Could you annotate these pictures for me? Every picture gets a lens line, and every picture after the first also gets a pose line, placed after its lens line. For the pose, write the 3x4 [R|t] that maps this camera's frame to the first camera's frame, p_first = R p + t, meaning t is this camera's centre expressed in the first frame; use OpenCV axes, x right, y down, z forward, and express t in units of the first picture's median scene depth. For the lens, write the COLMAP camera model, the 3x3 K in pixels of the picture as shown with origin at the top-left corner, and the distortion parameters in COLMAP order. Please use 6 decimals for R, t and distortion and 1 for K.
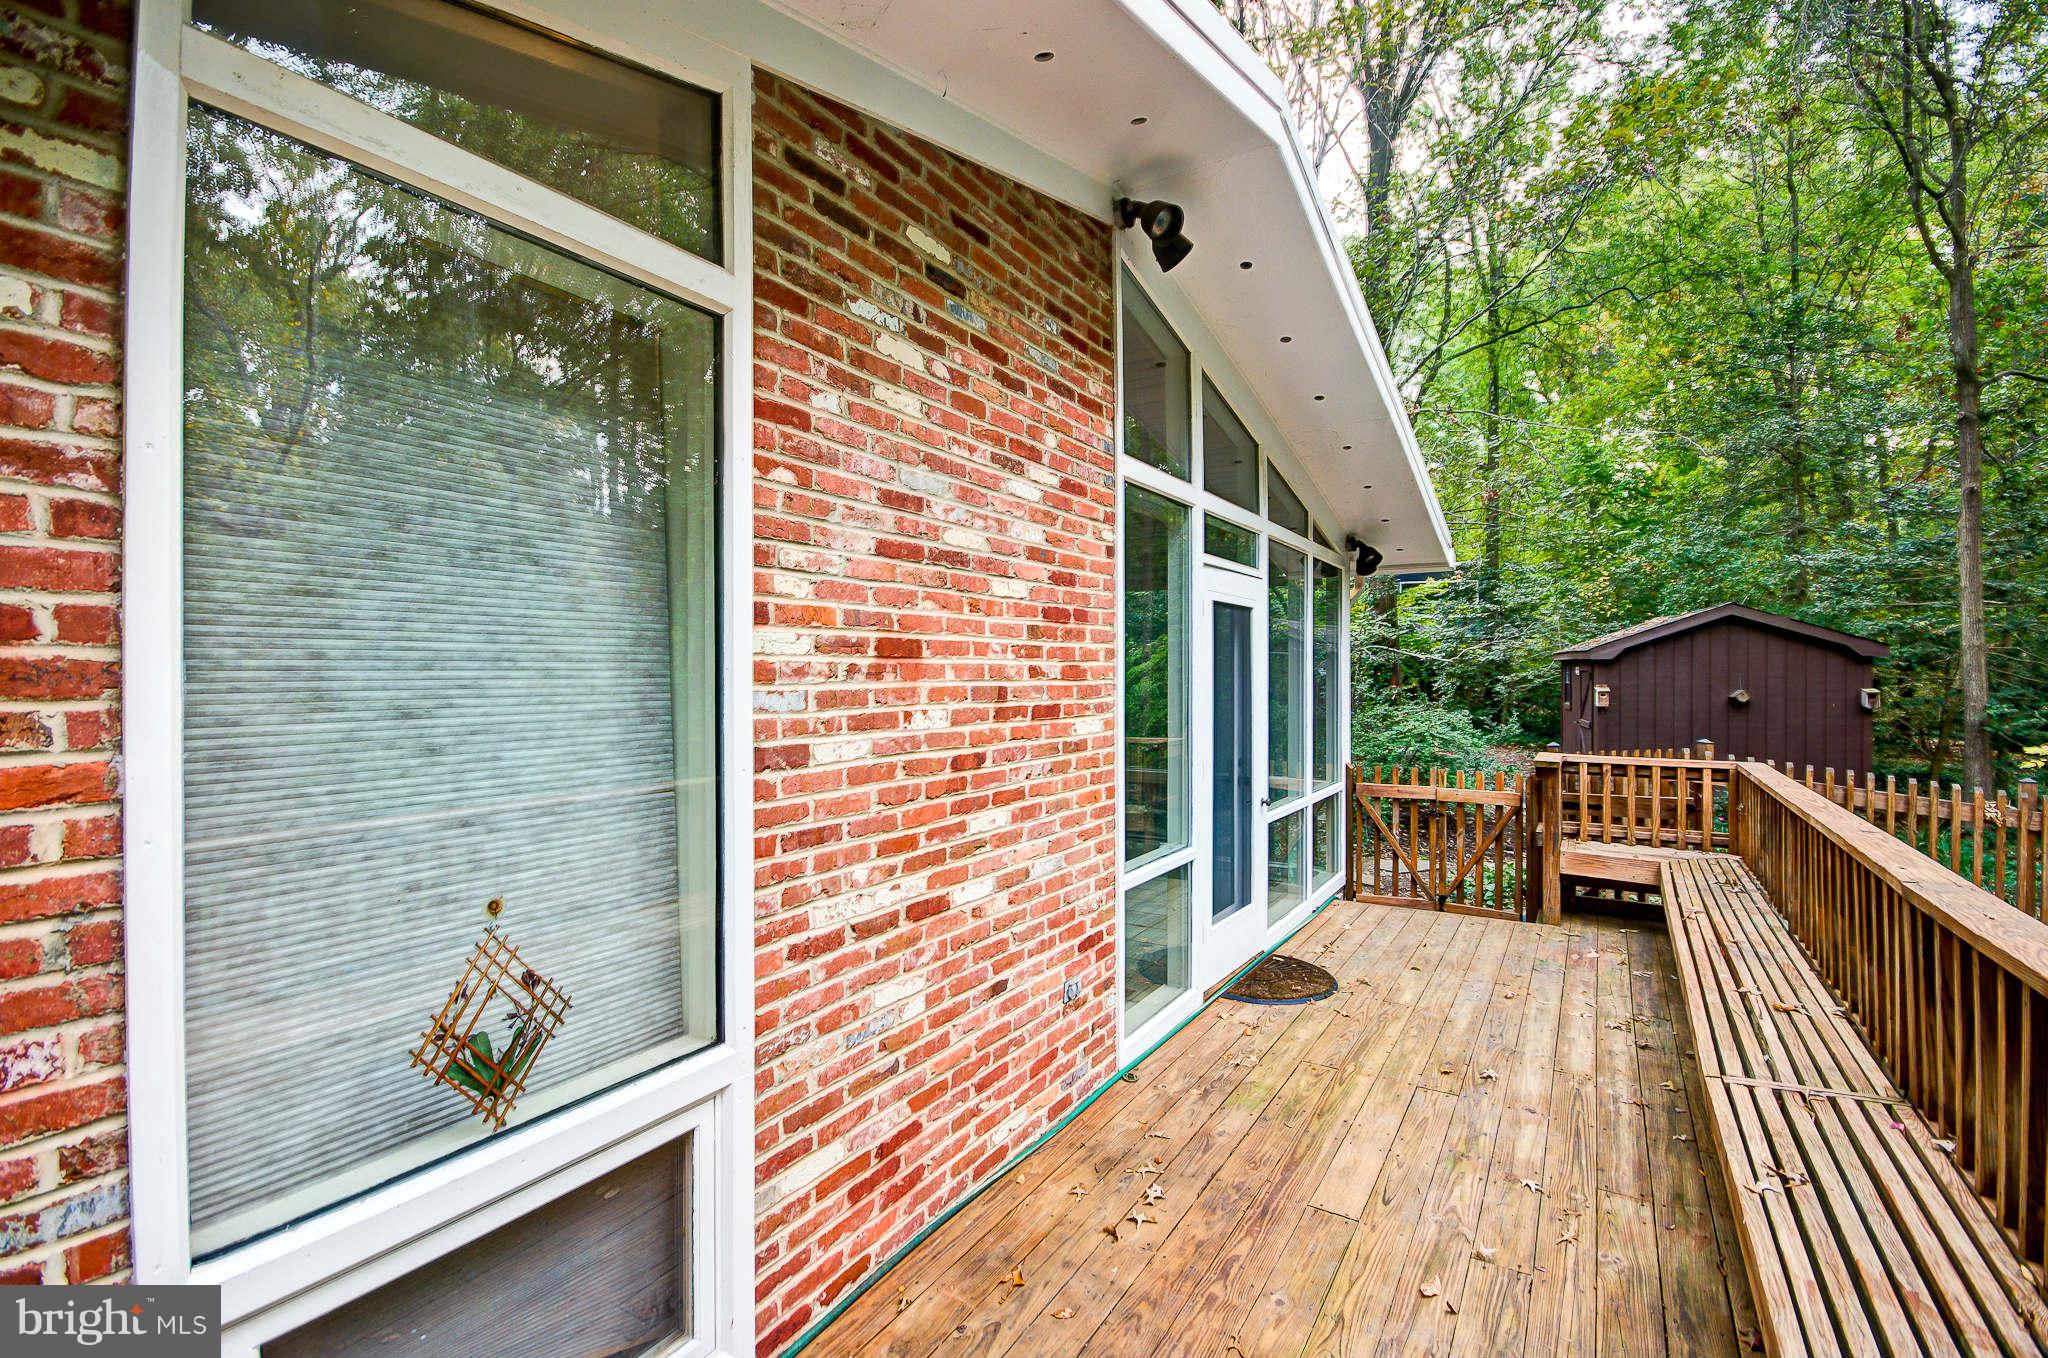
lens RADIAL K [[897.3, 0, 1024.0], [0, 897.3, 679.0], [0, 0, 1]] dist [0.000698, -0.012696]
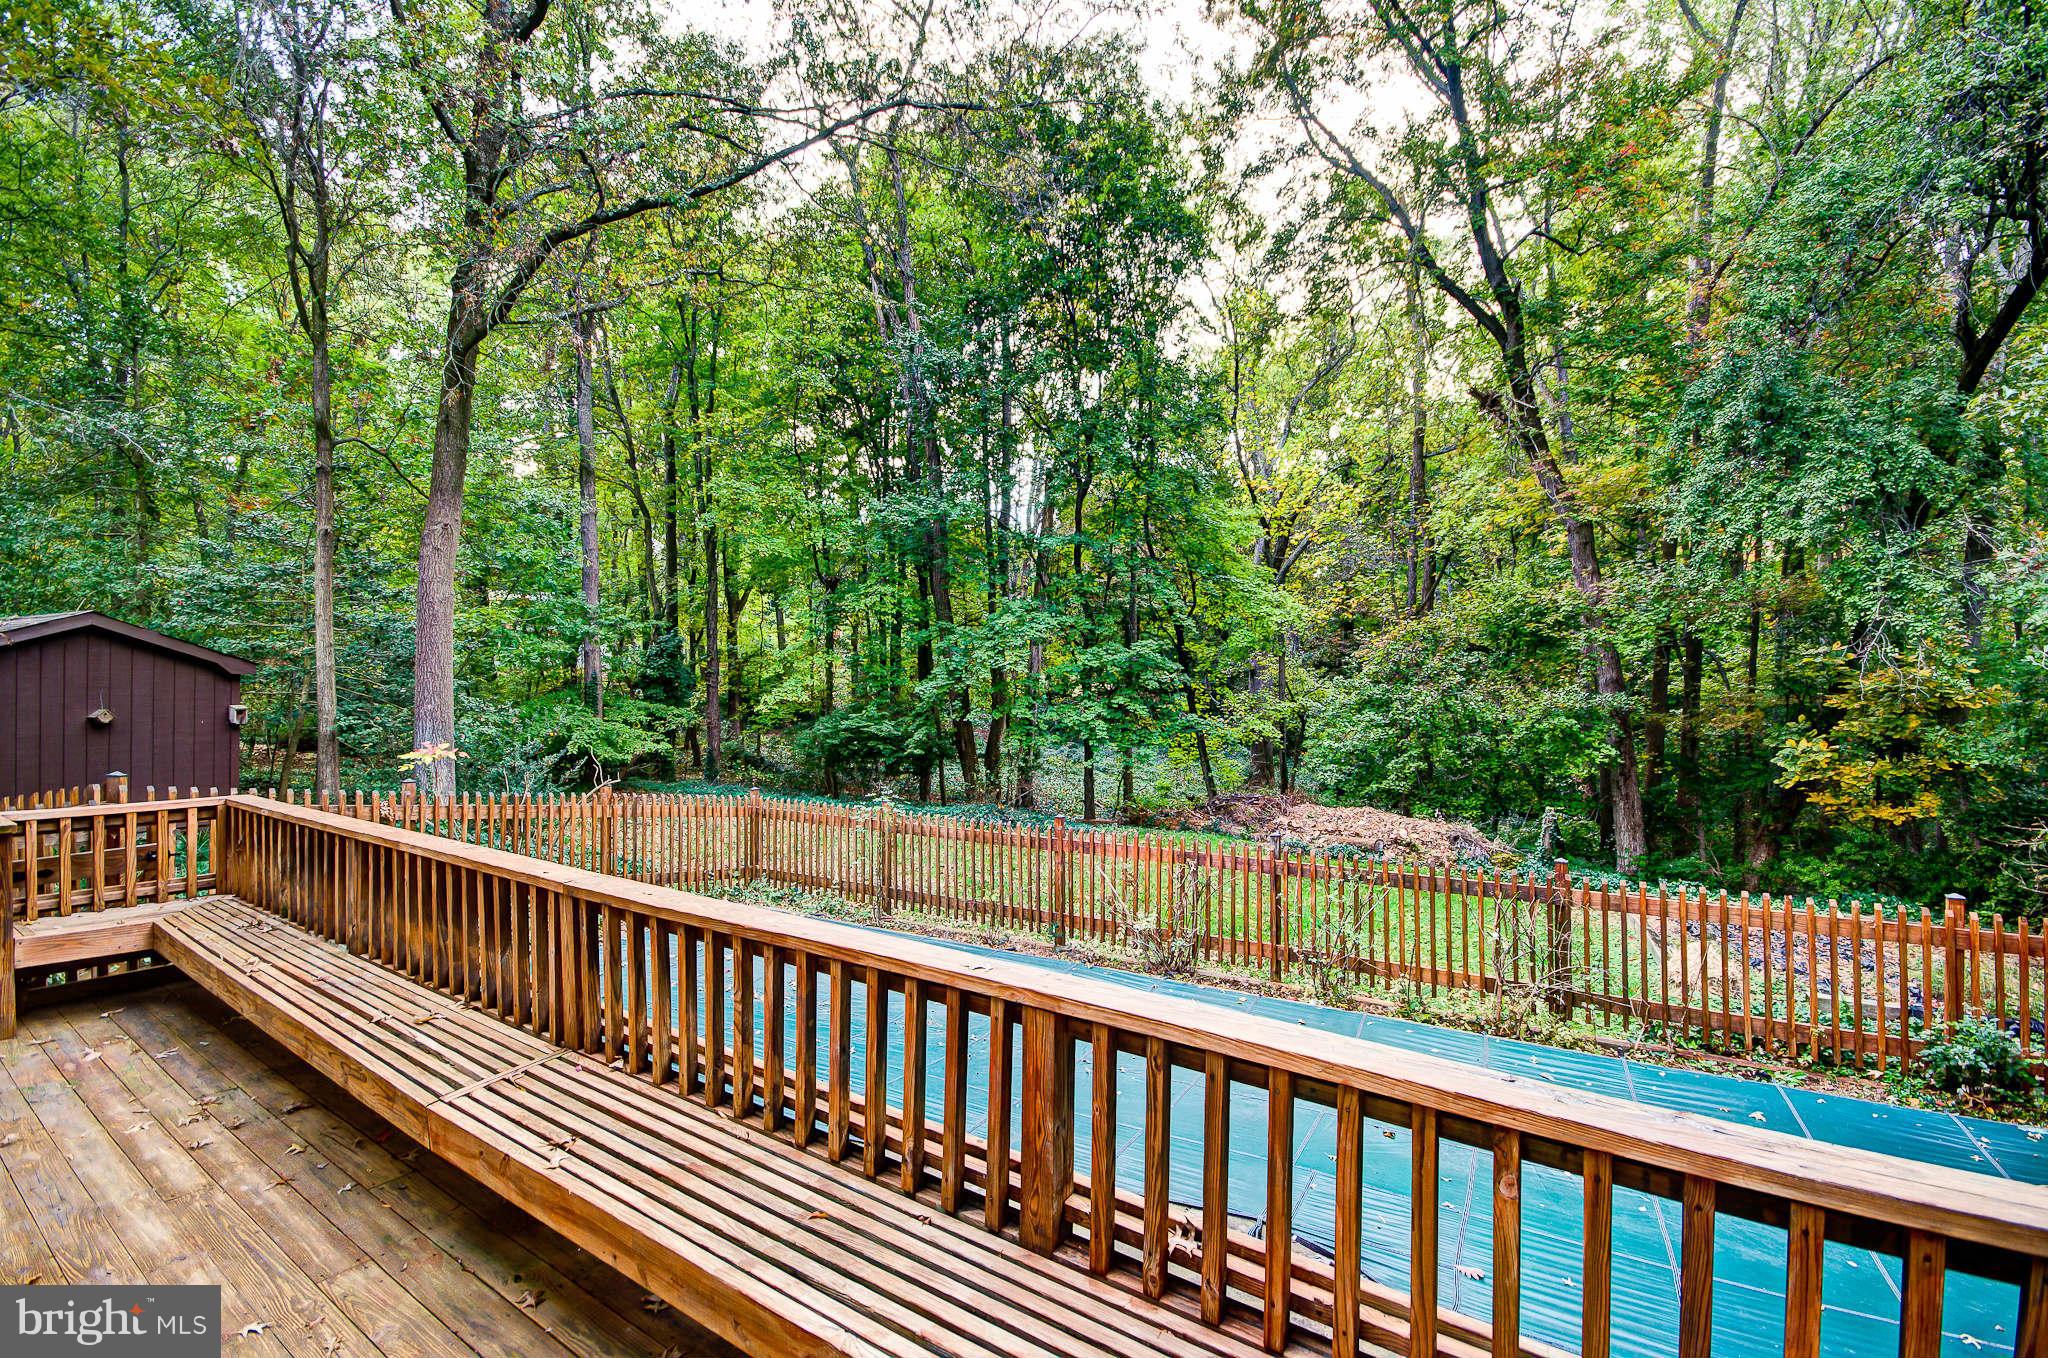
lens RADIAL K [[897.3, 0, 1024.0], [0, 897.3, 679.0], [0, 0, 1]] dist [0.000698, -0.012696]
pose [[0.018465, 0.004398, 0.999820, -0.592793], [0.001039, 0.999990, -0.004418, -0.119720], [-0.999829, 0.001120, 0.018460, 0.542604]]
